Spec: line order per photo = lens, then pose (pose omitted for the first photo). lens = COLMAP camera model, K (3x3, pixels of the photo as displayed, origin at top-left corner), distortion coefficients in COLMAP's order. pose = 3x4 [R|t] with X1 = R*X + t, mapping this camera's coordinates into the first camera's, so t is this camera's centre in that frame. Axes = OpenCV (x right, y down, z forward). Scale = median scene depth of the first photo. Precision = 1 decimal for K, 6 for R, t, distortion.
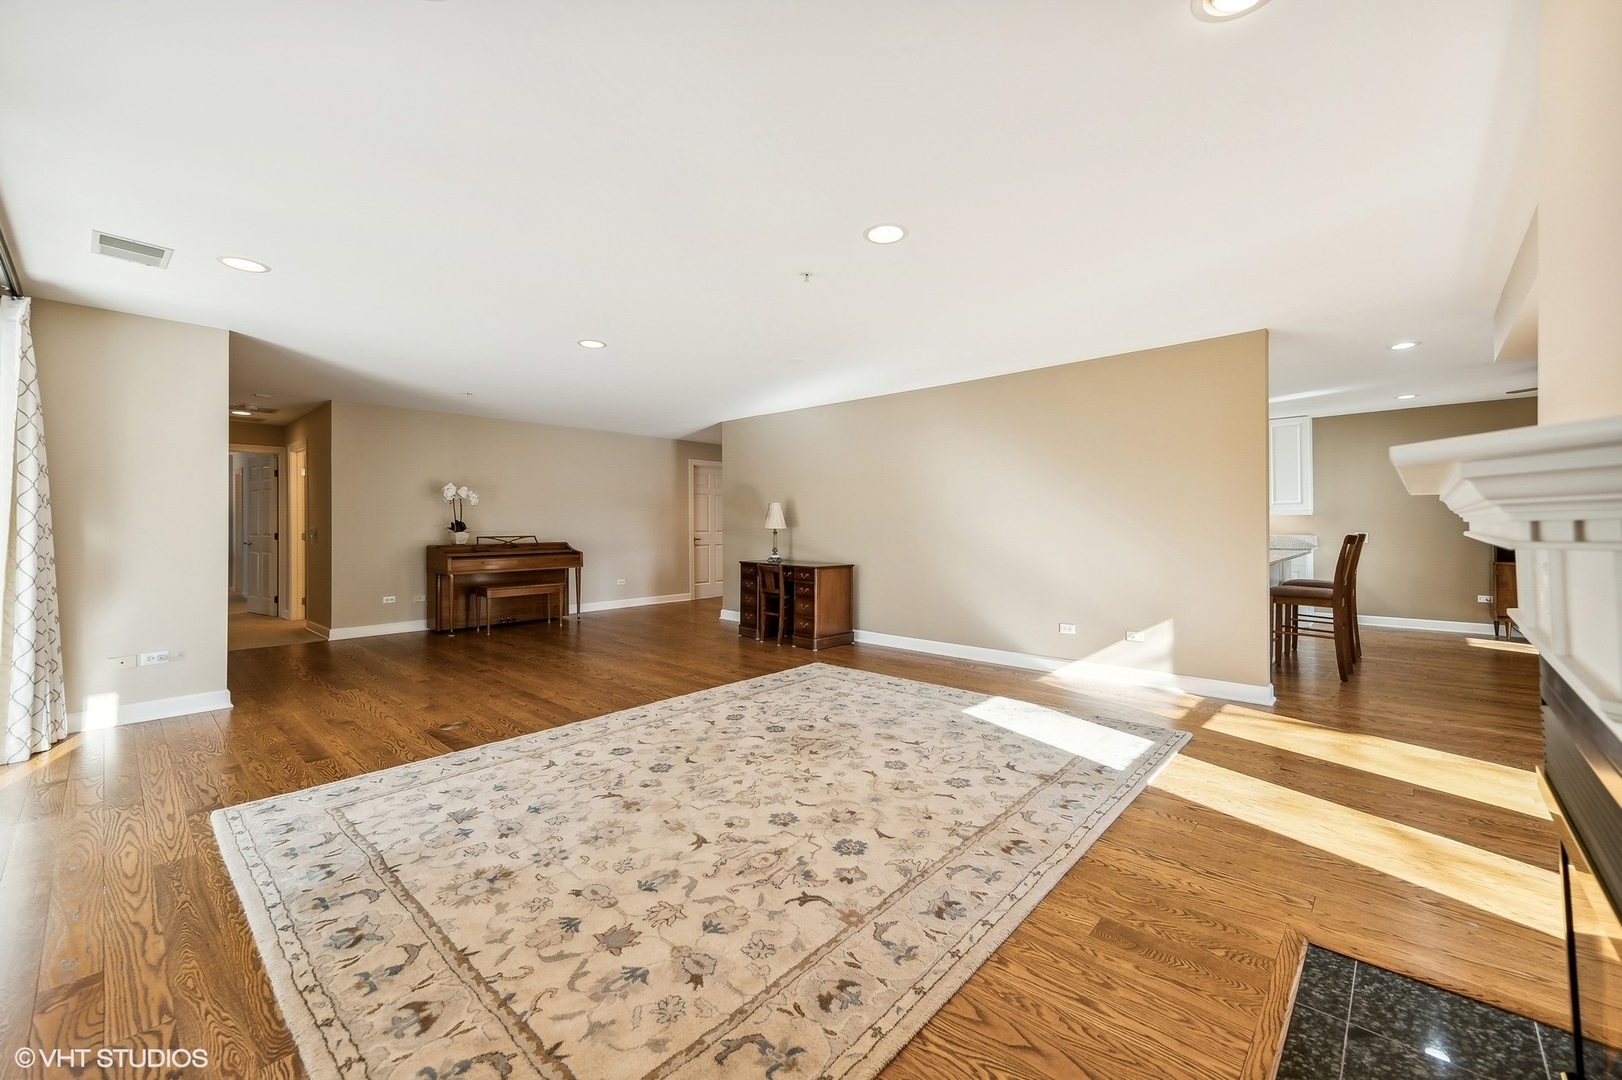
lens RADIAL K [[643.0, 0, 816.0], [0, 643.0, 530.5], [0, 0, 1]] dist [0.012728, 0.000006]
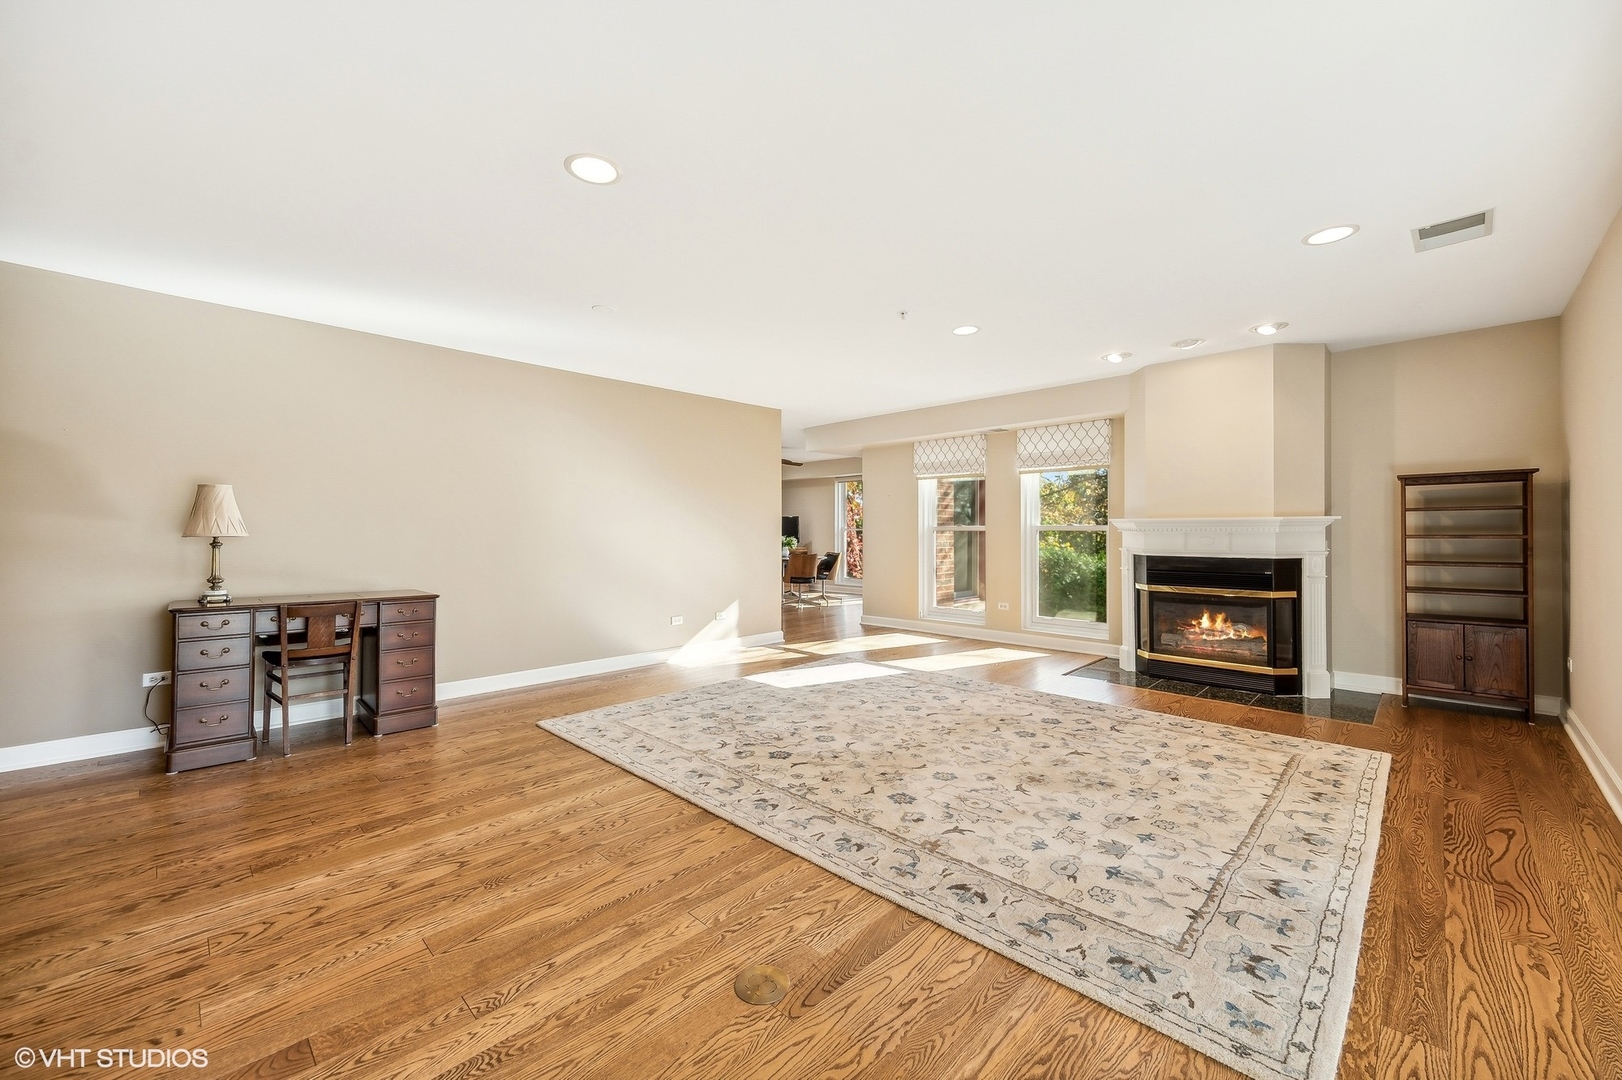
lens RADIAL K [[643.0, 0, 816.0], [0, 643.0, 530.5], [0, 0, 1]] dist [0.012728, 0.000006]
pose [[0.025522, 0.004798, 0.999663, -1.317353], [0.009589, 0.999941, -0.005044, -0.000871], [-0.999628, 0.009715, 0.025474, 1.256158]]
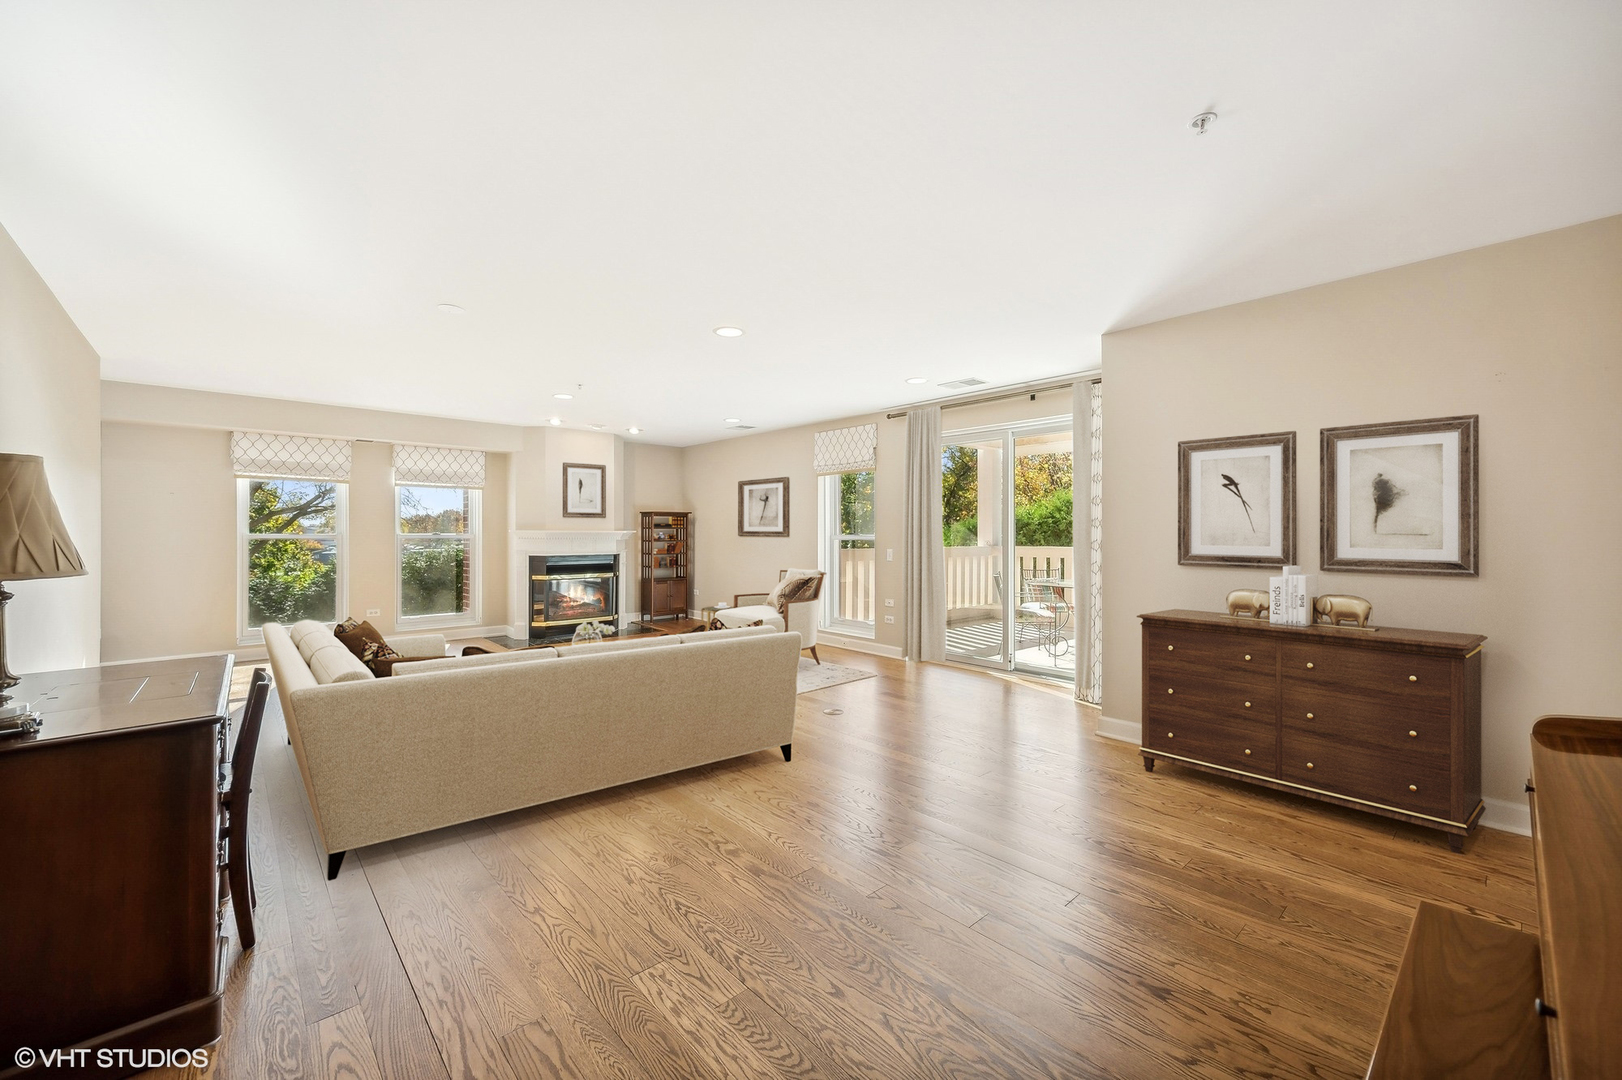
lens RADIAL K [[635.7, 0, 821.4], [0, 635.7, 524.2], [0, 0, 1]] dist [0.016494, 0.000118]
pose [[-0.997308, 0.002474, 0.073285, -0.821666], [0.002169, 0.999989, -0.004241, -0.045455], [-0.073295, -0.004070, -0.997302, 2.851966]]
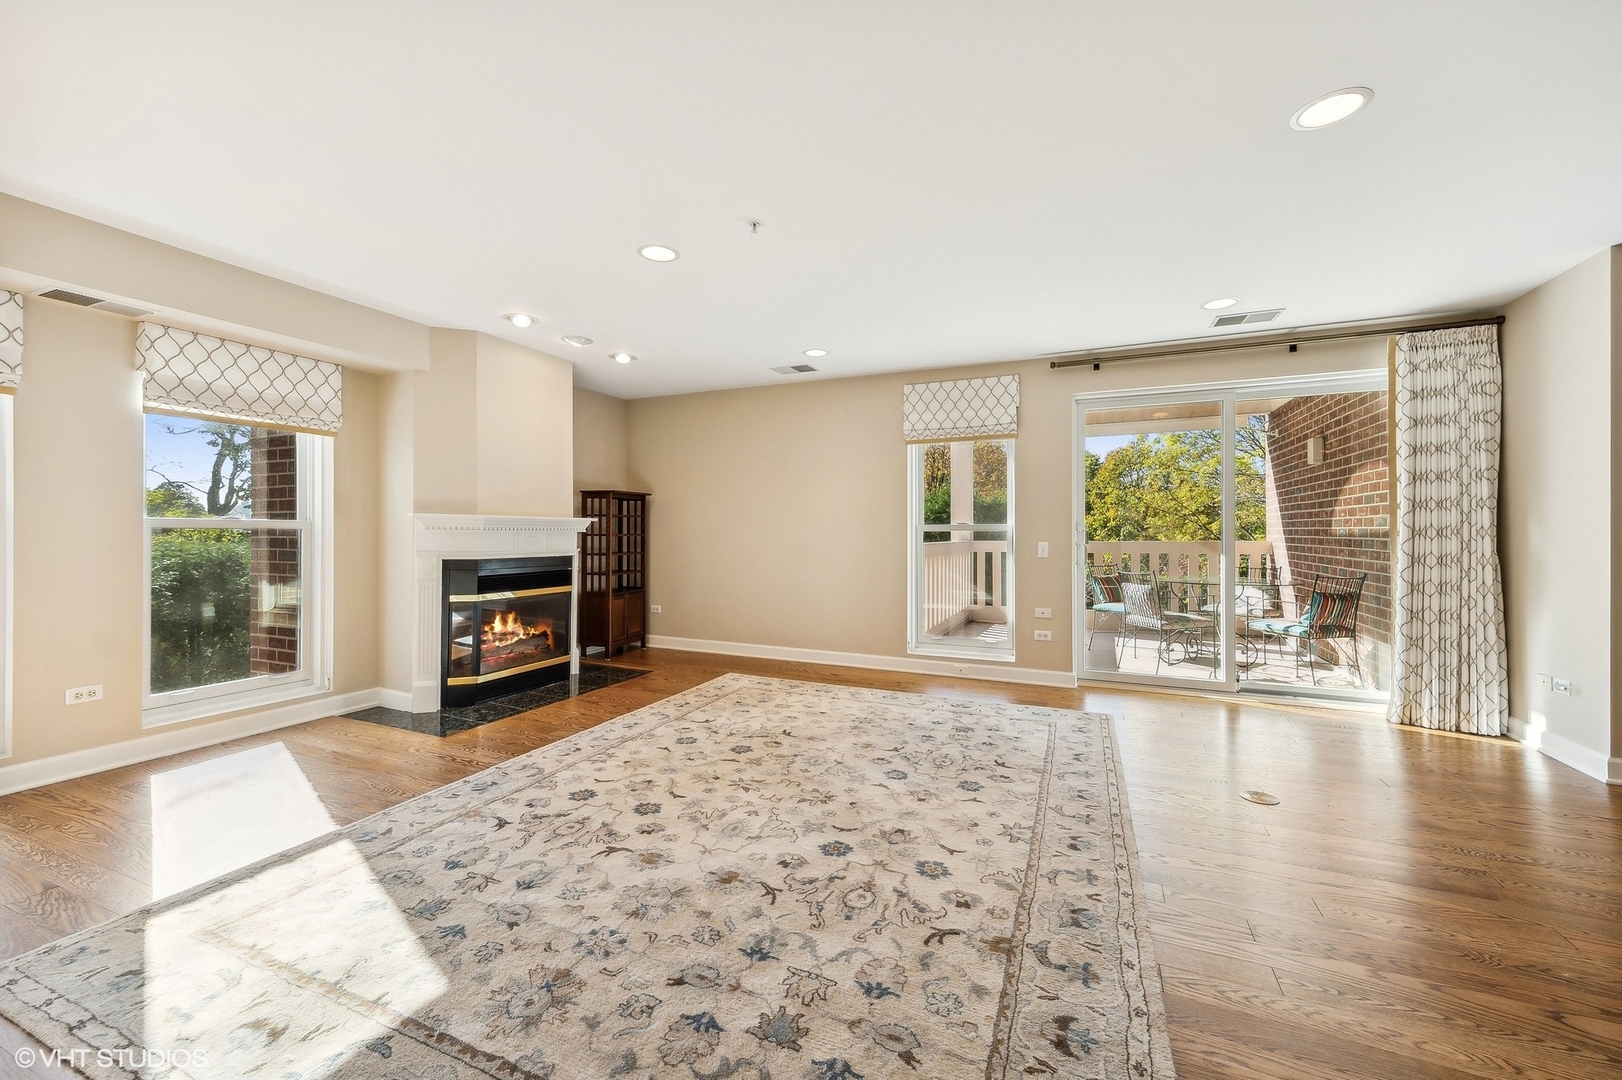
lens RADIAL K [[632.7, 0, 818.0], [0, 632.7, 526.2], [0, 0, 1]] dist [0.012936, 0.000109]
pose [[-0.944202, -0.001167, -0.329365, 0.202505], [-0.001395, 0.999999, 0.000455, -0.009427], [0.329365, 0.000889, -0.944202, 2.011492]]
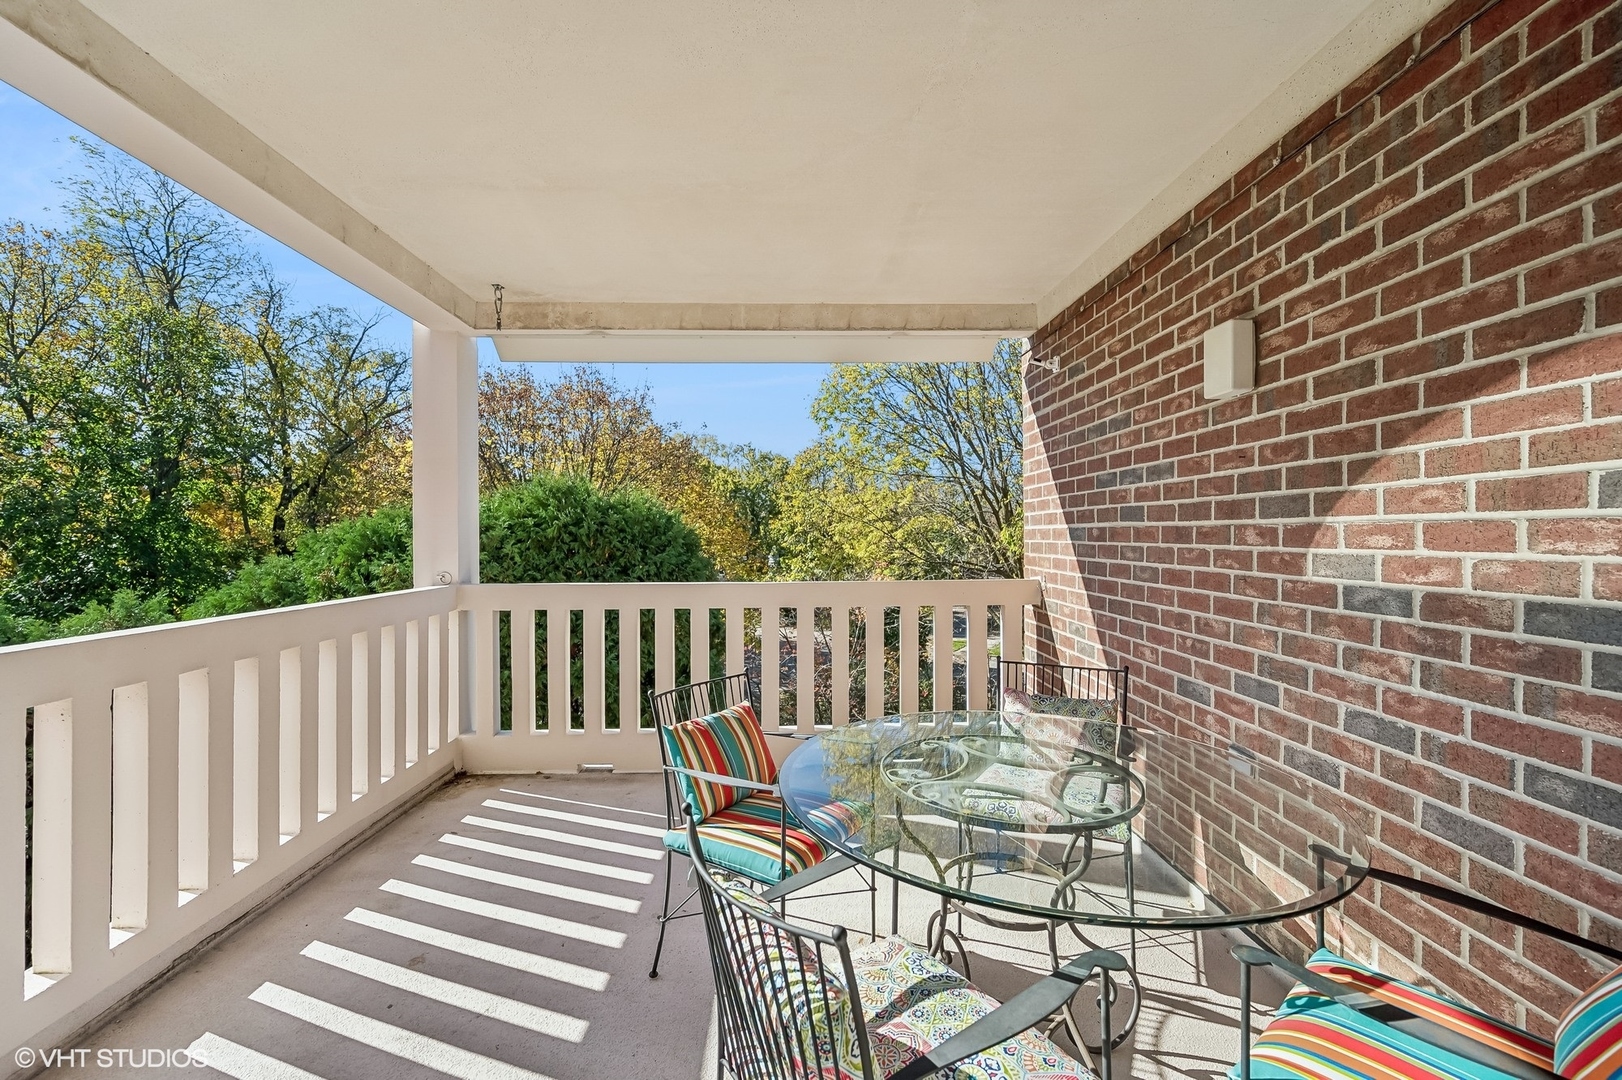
lens RADIAL K [[643.0, 0, 816.0], [0, 643.0, 530.5], [0, 0, 1]] dist [0.012728, 0.000006]
pose [[-0.706477, 0.002733, -0.707730, -1.065330], [0.001301, 0.999996, 0.002563, -0.055246], [0.707734, 0.000890, -0.706478, 0.833441]]
